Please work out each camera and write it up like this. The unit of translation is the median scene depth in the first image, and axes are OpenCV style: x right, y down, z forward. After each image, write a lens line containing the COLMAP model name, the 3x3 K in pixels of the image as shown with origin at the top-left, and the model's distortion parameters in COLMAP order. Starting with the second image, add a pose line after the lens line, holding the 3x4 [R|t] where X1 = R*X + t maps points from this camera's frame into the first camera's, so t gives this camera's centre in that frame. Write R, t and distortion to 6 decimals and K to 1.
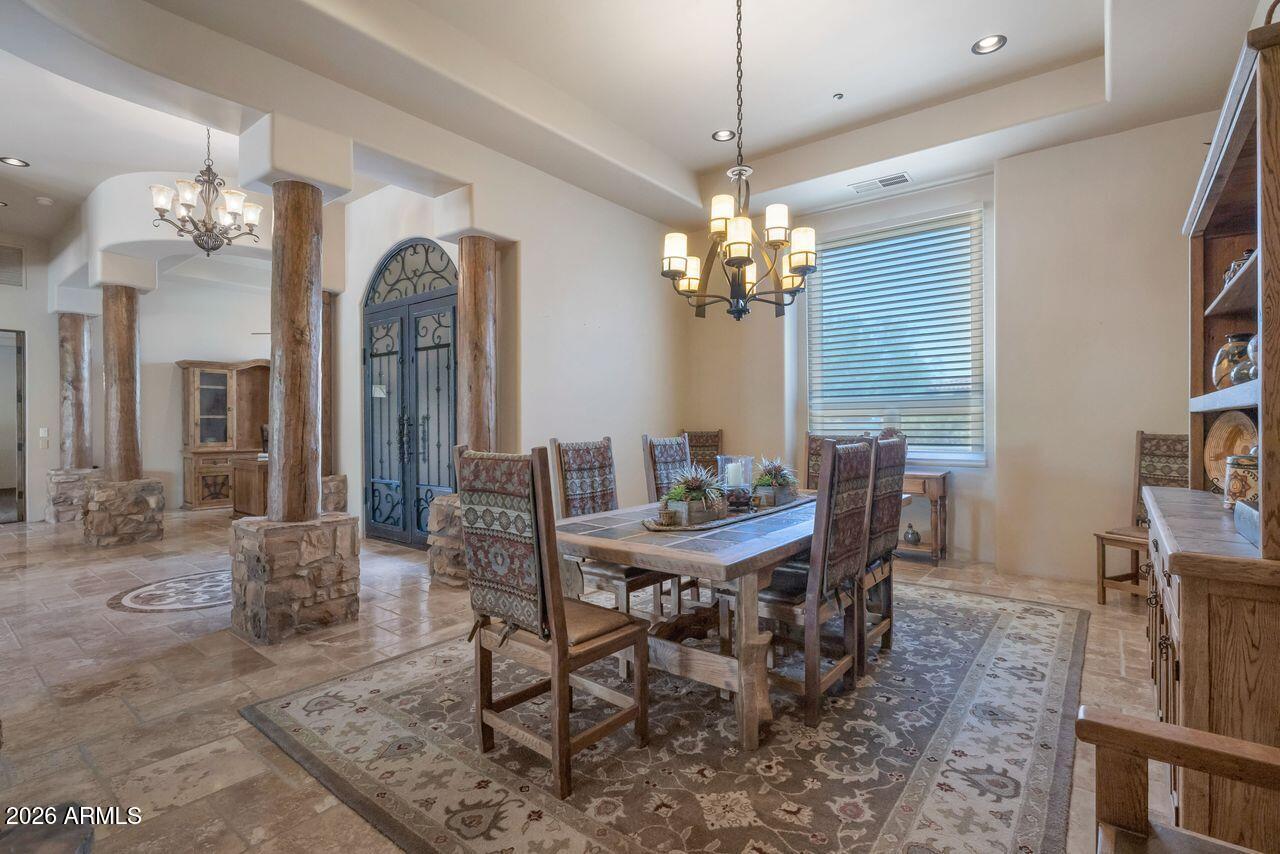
lens RADIAL K [[598.0, 0, 640.6], [0, 598.0, 426.1], [0, 0, 1]] dist [-0.000022, 0.000018]
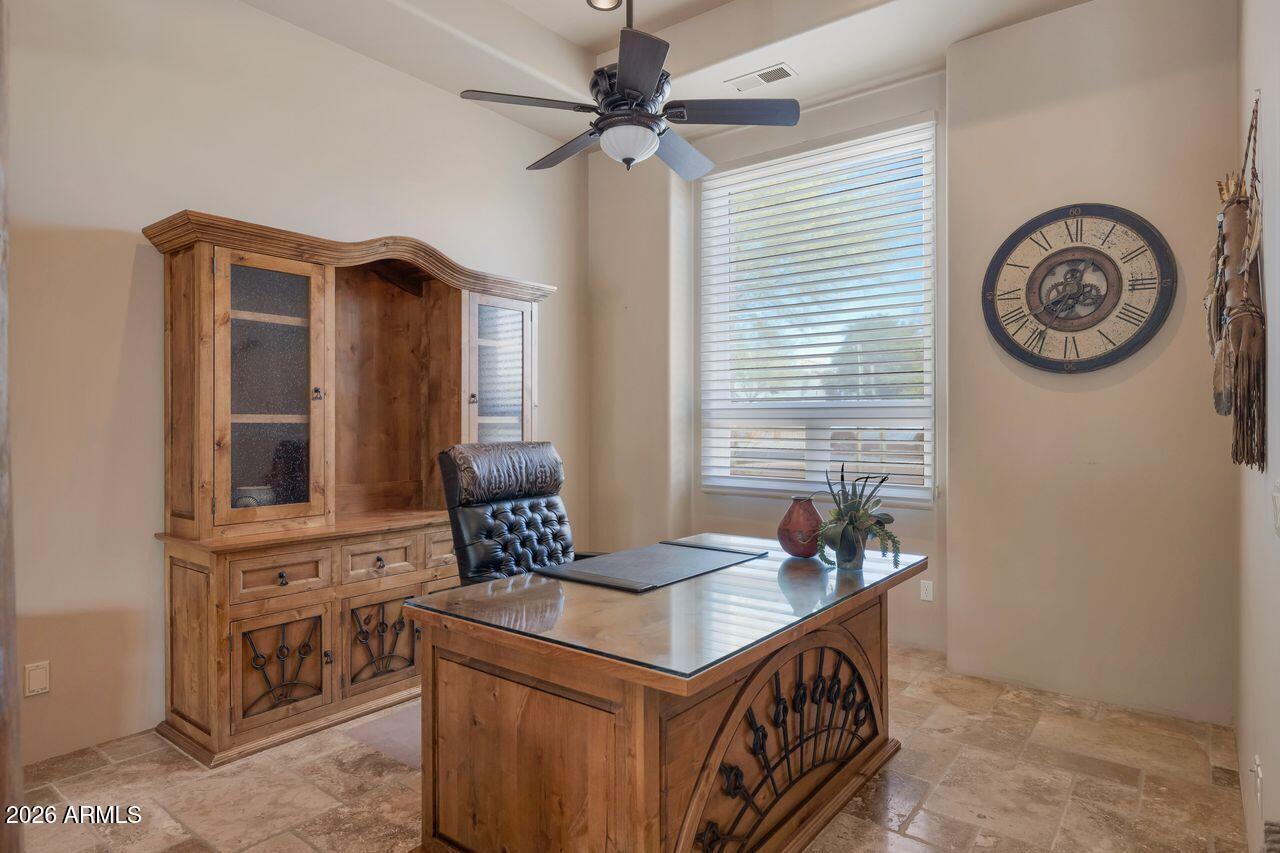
lens RADIAL K [[727.8, 0, 639.6], [0, 727.8, 426.2], [0, 0, 1]] dist [-0.000498, -0.000063]
pose [[0.999924, 0.003718, 0.011746, -0.543428], [-0.003683, 0.999989, -0.002942, -0.011811], [-0.011757, 0.002899, 0.999927, 0.647121]]
